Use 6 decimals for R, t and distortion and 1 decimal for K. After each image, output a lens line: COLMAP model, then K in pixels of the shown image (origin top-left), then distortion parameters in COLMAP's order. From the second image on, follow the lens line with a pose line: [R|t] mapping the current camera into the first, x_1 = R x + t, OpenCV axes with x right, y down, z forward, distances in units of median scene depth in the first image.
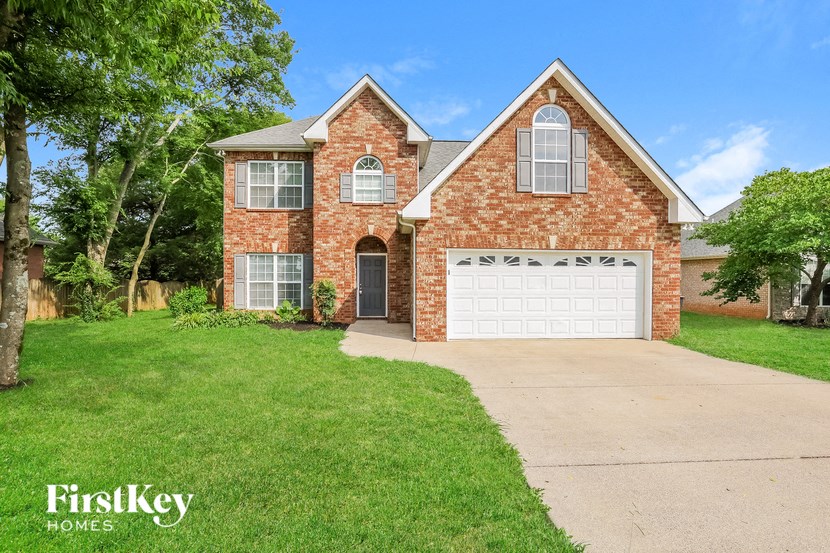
lens RADIAL K [[363.7, 0, 414.6], [0, 363.7, 273.8], [0, 0, 1]] dist [-0.015570, -0.000127]
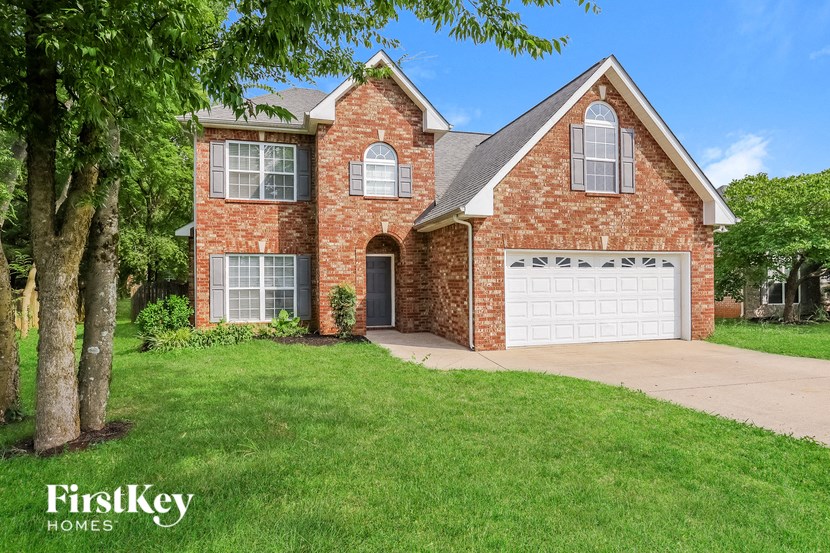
lens RADIAL K [[412.2, 0, 415.1], [0, 412.2, 273.4], [0, 0, 1]] dist [0.000208, 0.000455]
pose [[0.981248, -0.007557, 0.192603, -0.300341], [0.009352, 0.999921, -0.008413, -0.000828], [-0.192524, 0.010057, 0.981241, 0.012298]]
